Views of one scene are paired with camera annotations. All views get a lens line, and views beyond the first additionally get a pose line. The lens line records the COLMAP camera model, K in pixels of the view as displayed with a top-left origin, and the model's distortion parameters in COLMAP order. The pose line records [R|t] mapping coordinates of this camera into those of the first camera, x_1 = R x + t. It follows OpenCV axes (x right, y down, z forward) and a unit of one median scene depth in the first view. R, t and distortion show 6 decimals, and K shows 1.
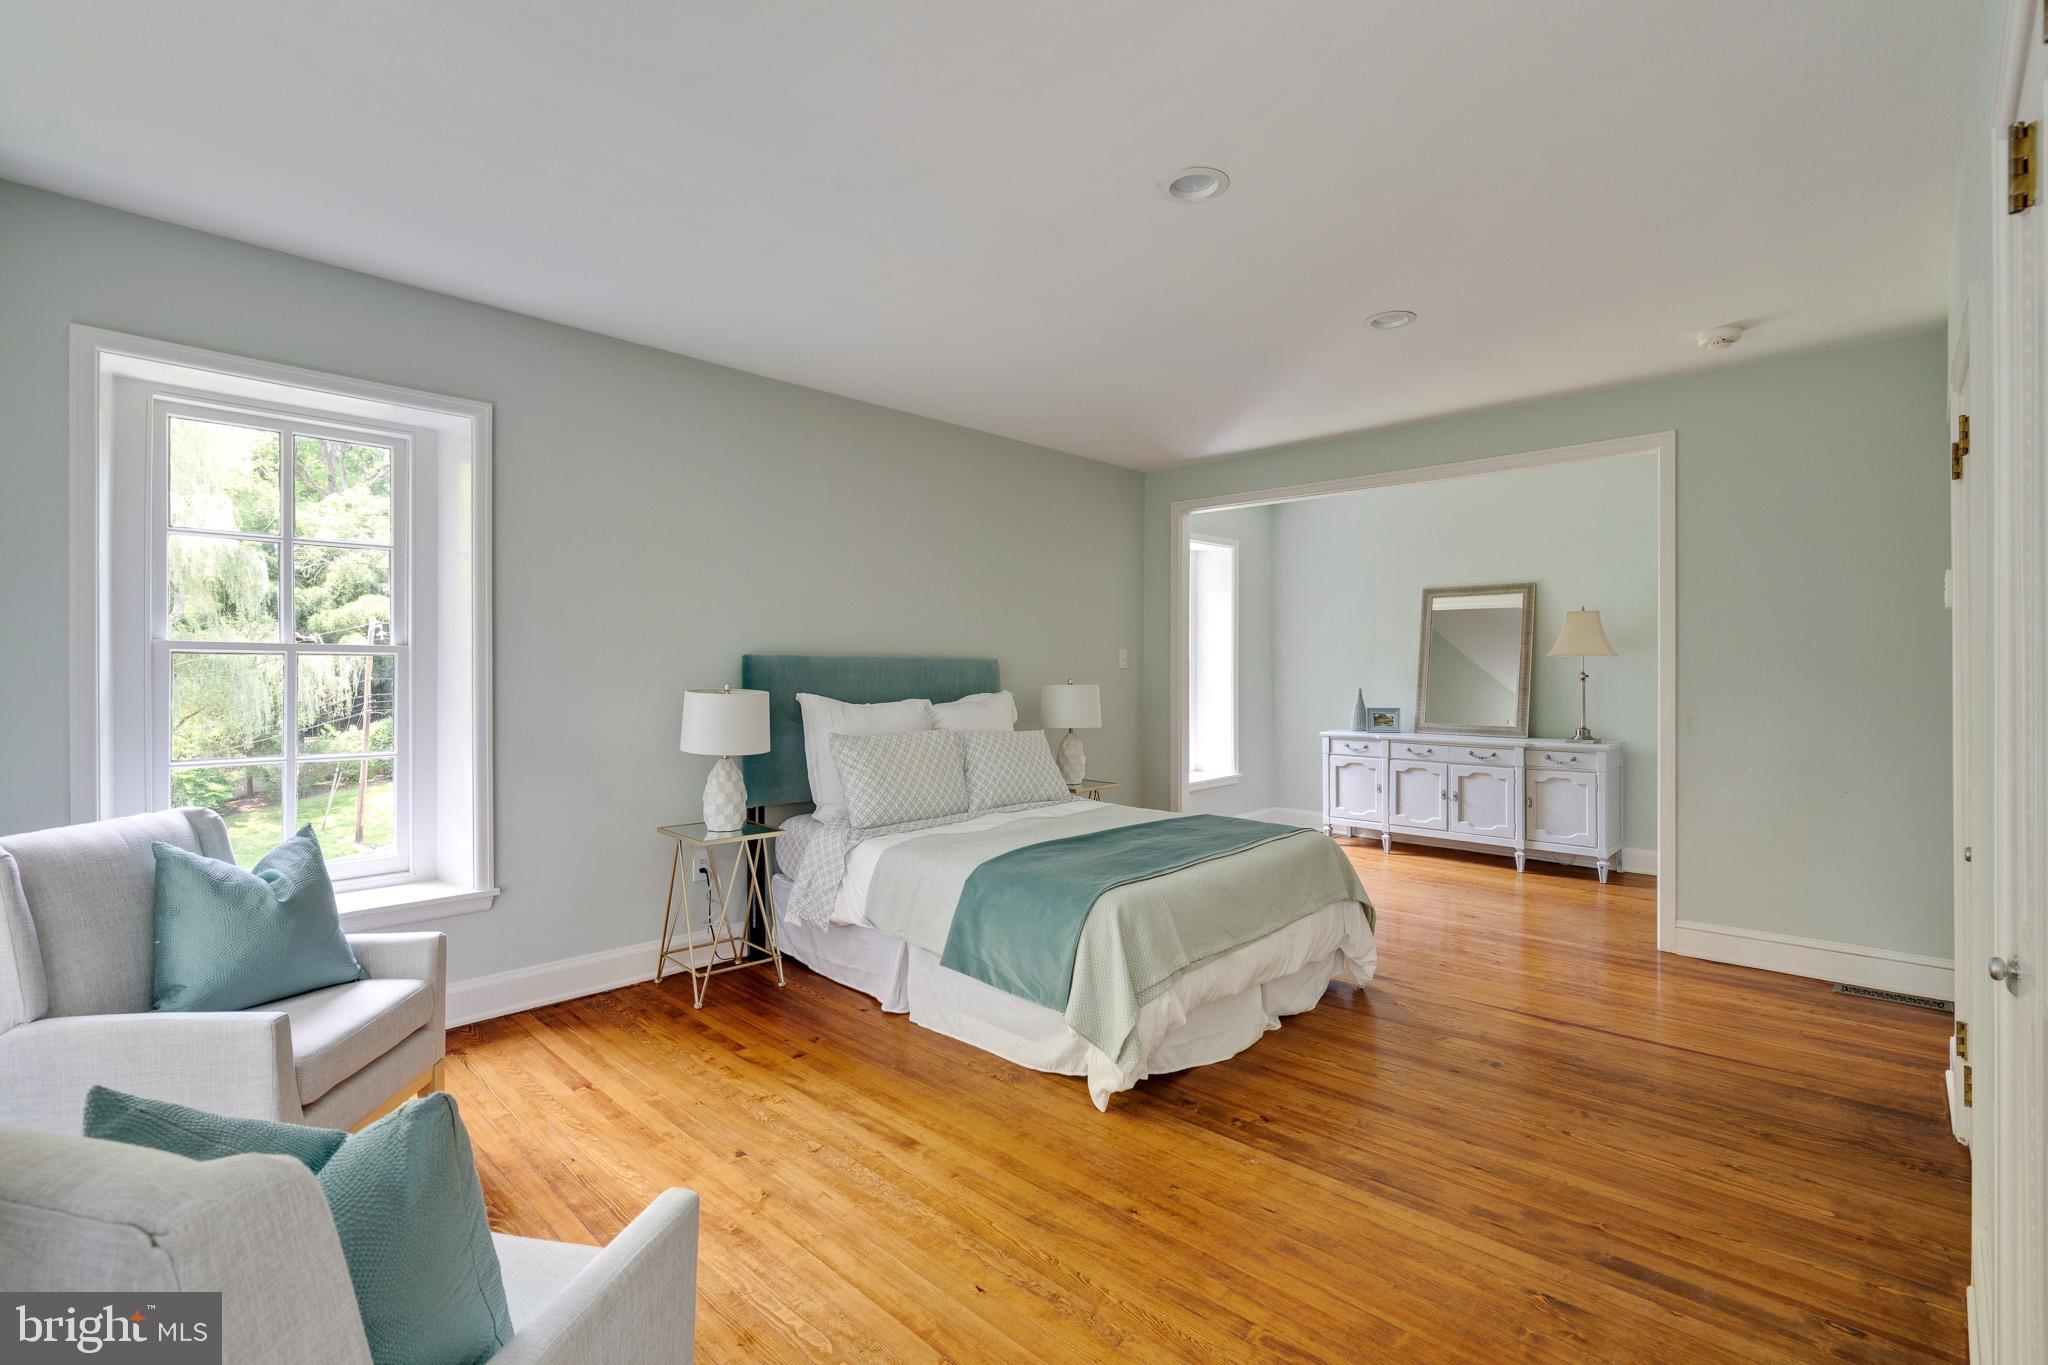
lens RADIAL K [[933.7, 0, 1021.0], [0, 933.7, 676.2], [0, 0, 1]] dist [-0.012507, 0.000514]
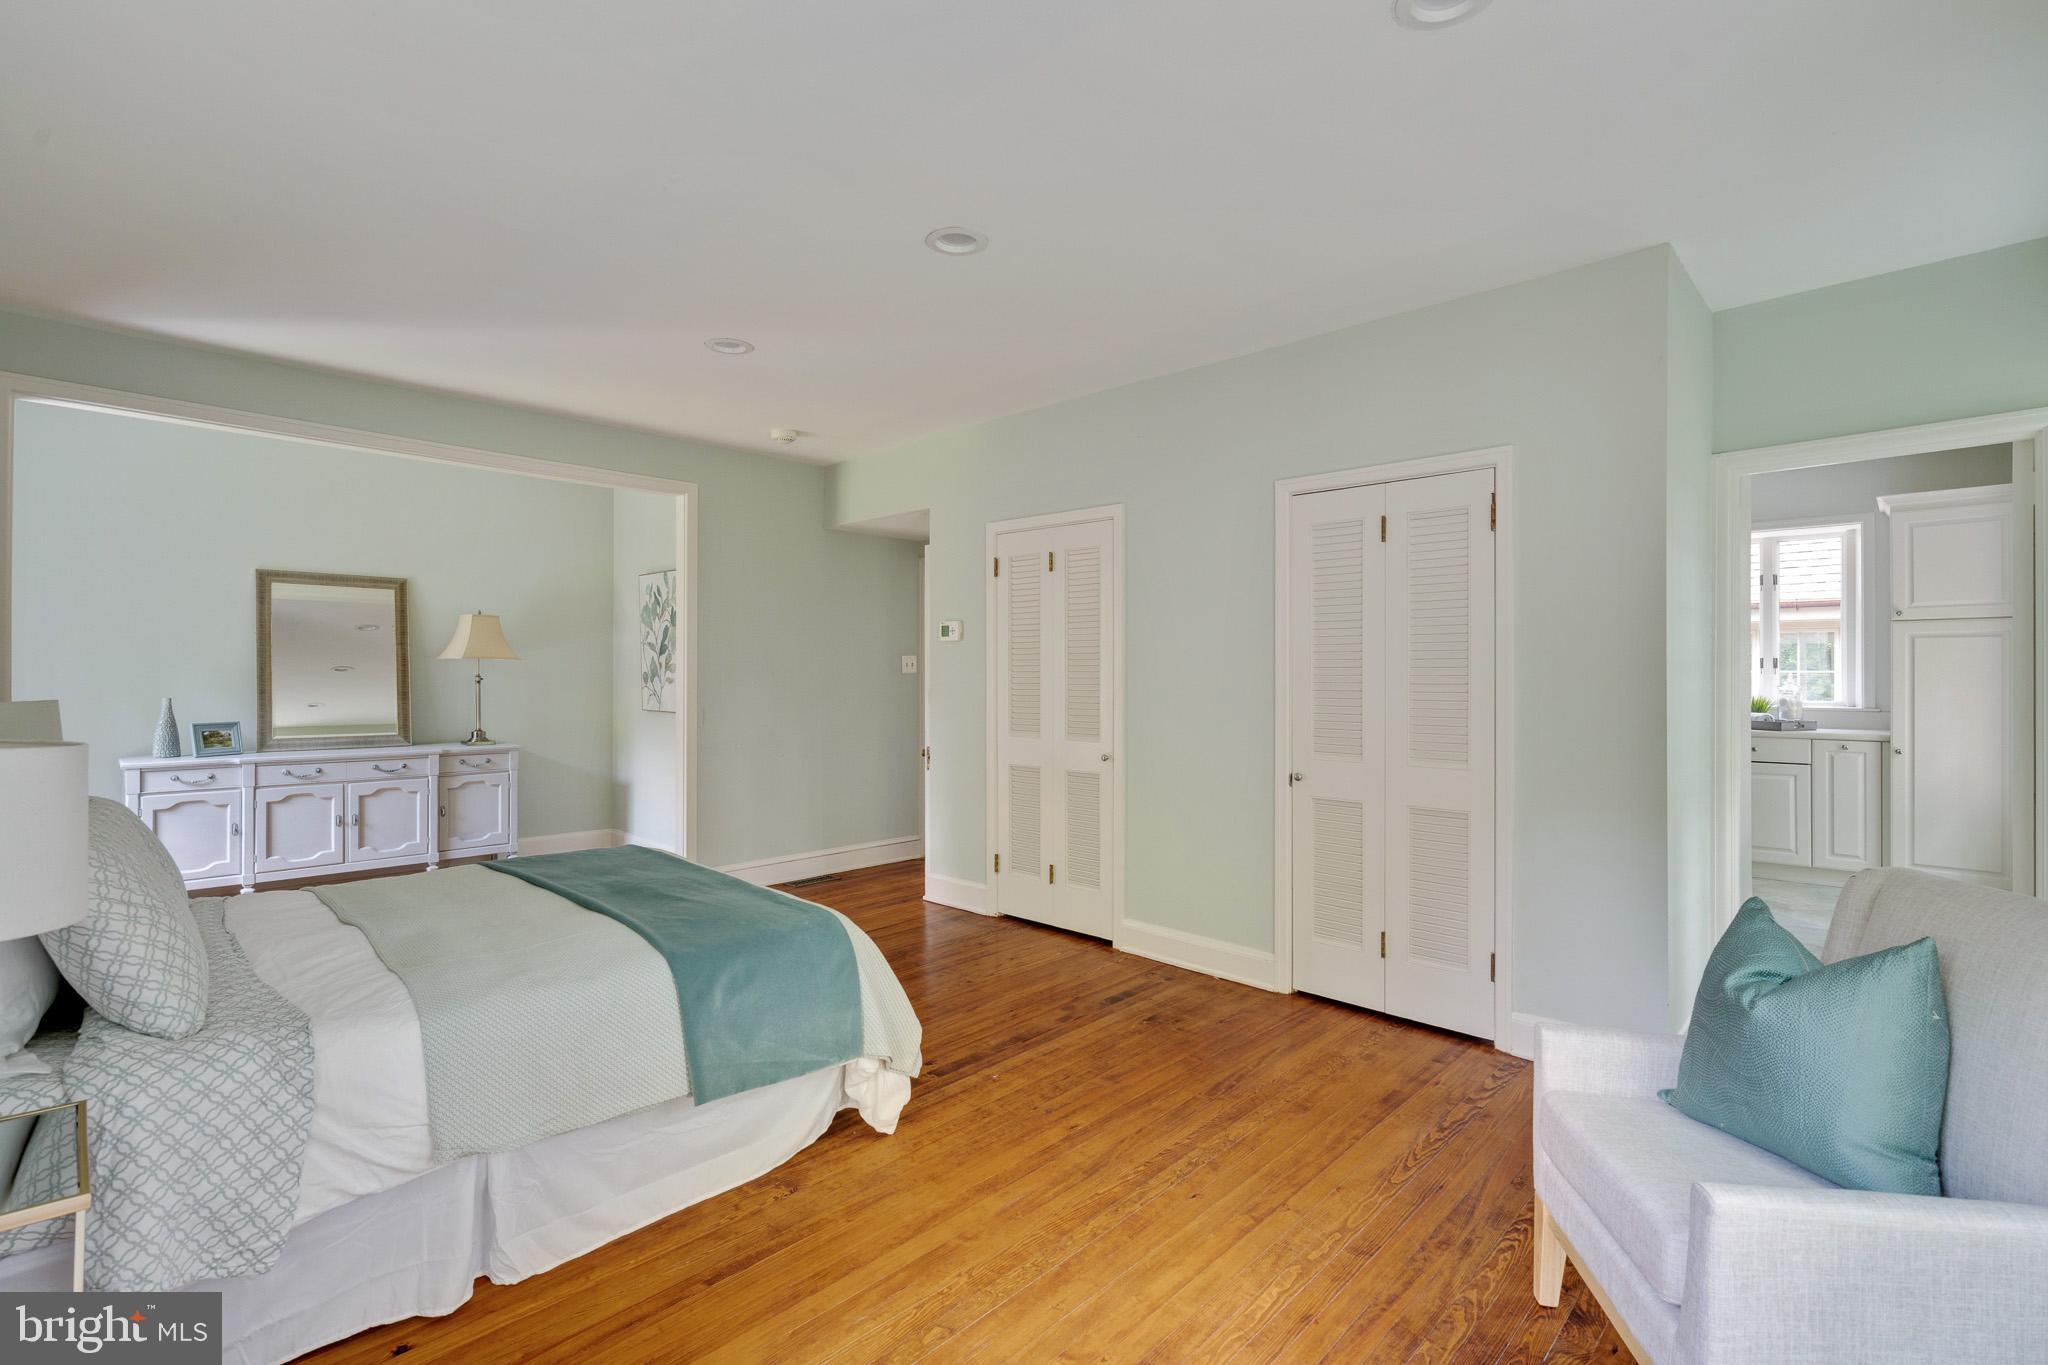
lens RADIAL K [[933.7, 0, 1025.2], [0, 933.7, 676.1], [0, 0, 1]] dist [-0.012507, 0.000514]
pose [[-0.007515, -0.003495, 0.999966, -0.760336], [0.004641, 0.999983, 0.003530, -0.006961], [-0.999961, 0.004668, -0.007498, 0.754542]]
